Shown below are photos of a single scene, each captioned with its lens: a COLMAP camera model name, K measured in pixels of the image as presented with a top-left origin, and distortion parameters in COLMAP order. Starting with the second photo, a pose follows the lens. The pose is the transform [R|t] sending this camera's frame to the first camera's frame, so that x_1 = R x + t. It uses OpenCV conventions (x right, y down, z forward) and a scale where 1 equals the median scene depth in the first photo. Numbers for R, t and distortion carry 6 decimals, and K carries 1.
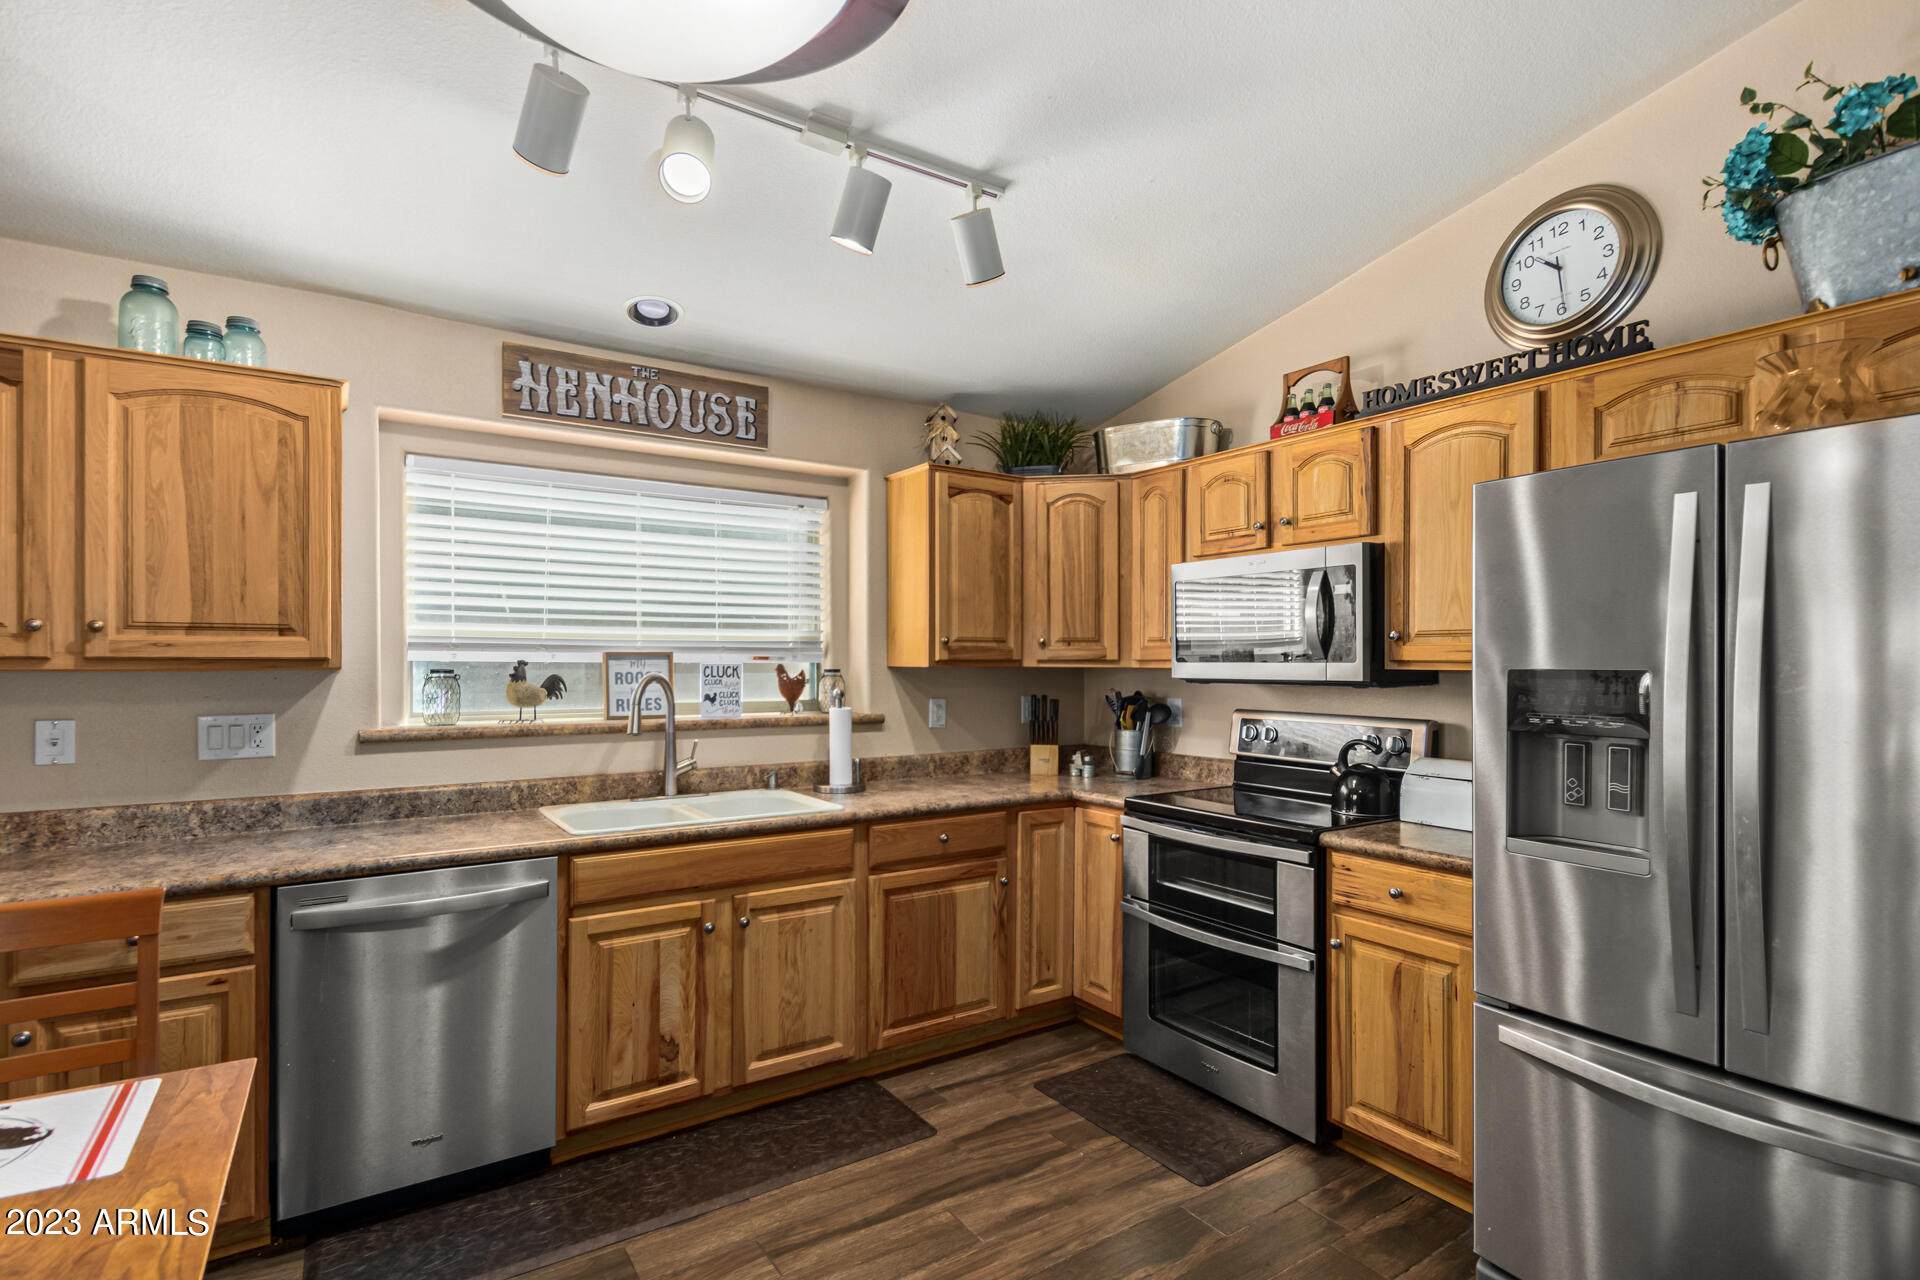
lens RADIAL K [[927.9, 0, 947.4], [0, 927.9, 665.9], [0, 0, 1]] dist [0.013608, -0.003318]
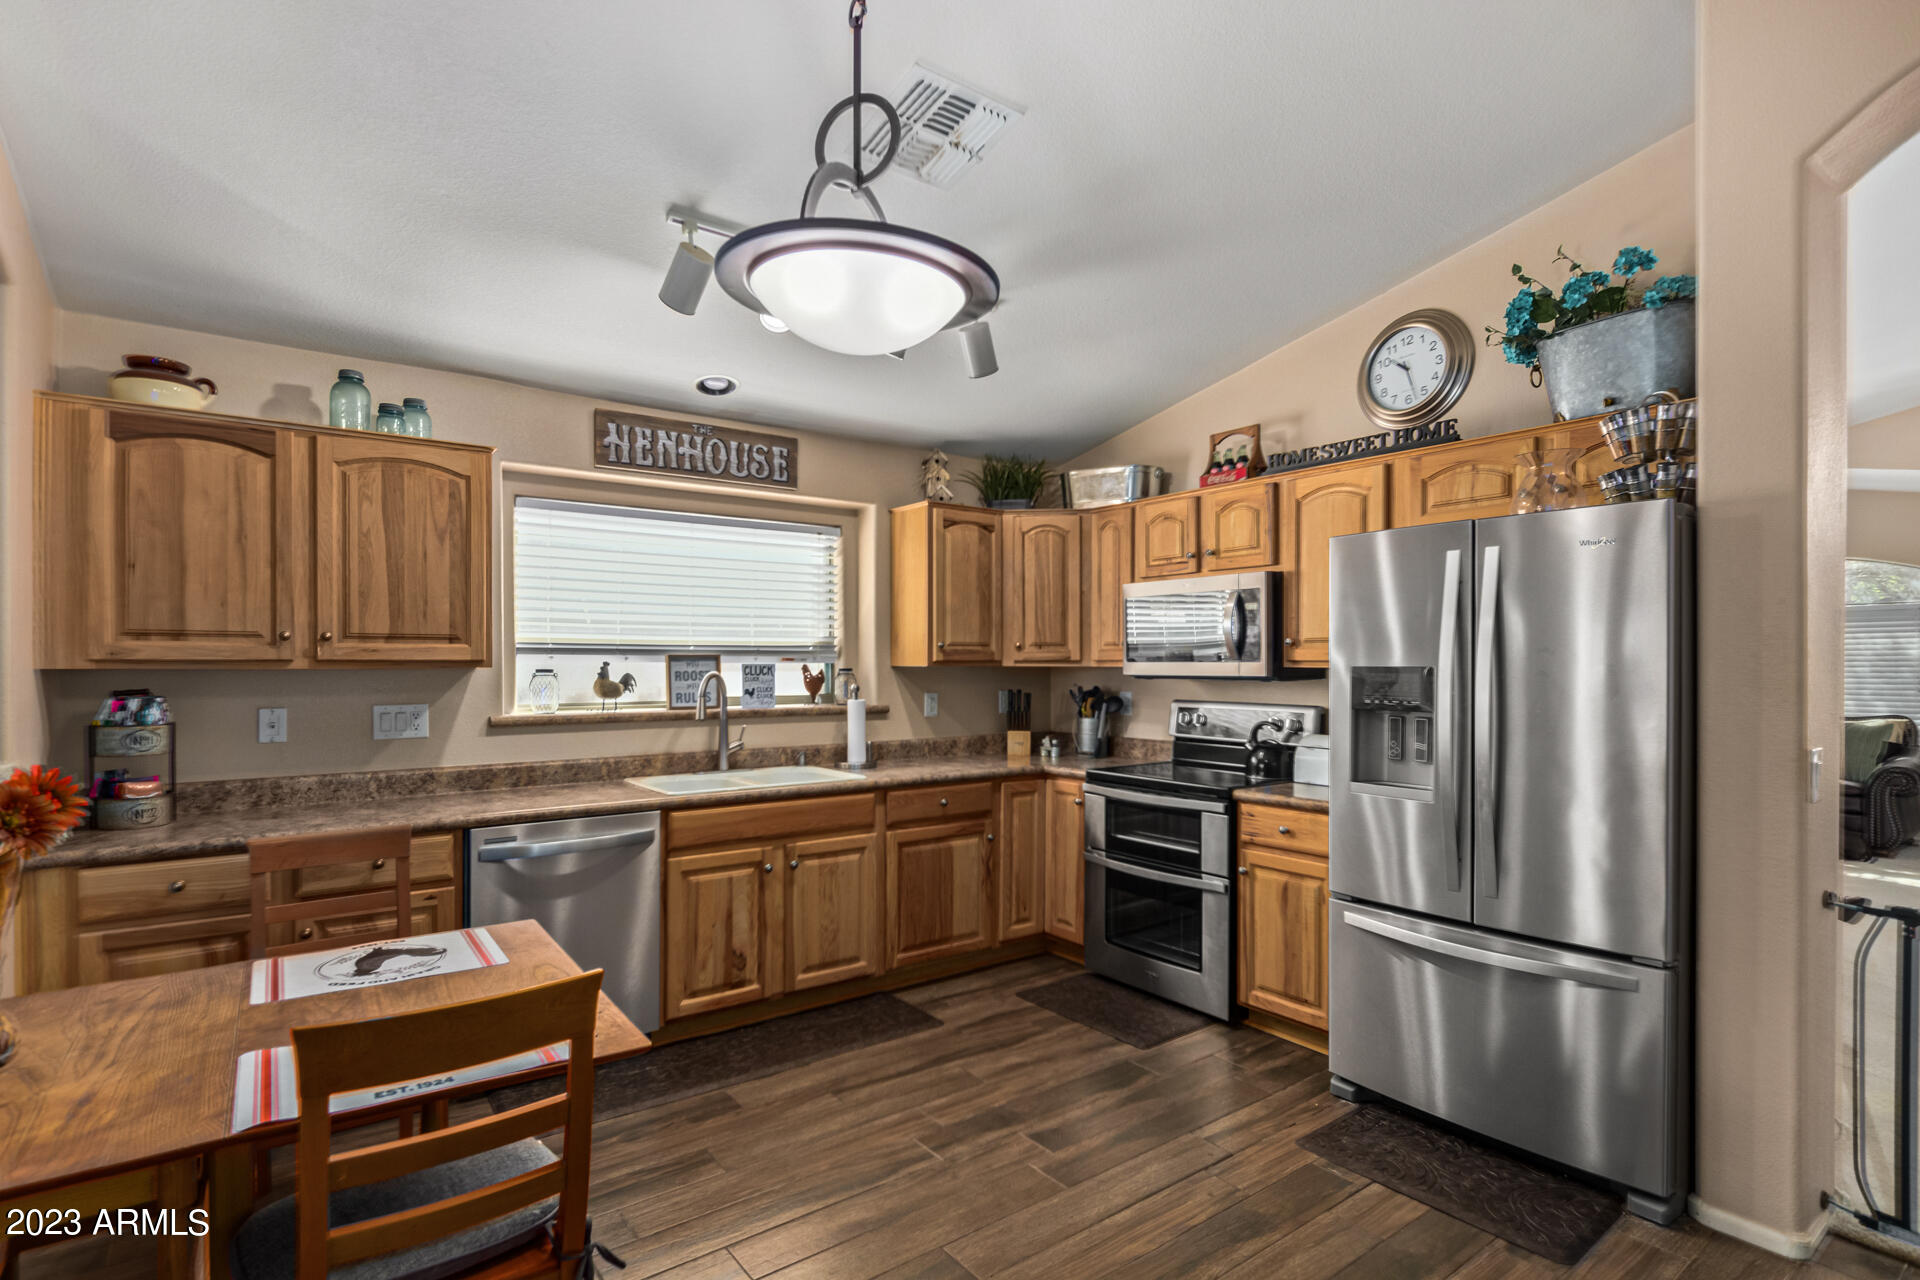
lens RADIAL K [[927.9, 0, 942.4], [0, 927.9, 671.0], [0, 0, 1]] dist [0.013608, -0.003318]
pose [[0.999125, -0.001940, 0.041770, -0.061339], [0.001733, 0.999986, 0.005006, 0.001297], [-0.041779, -0.004929, 0.999115, -0.272261]]
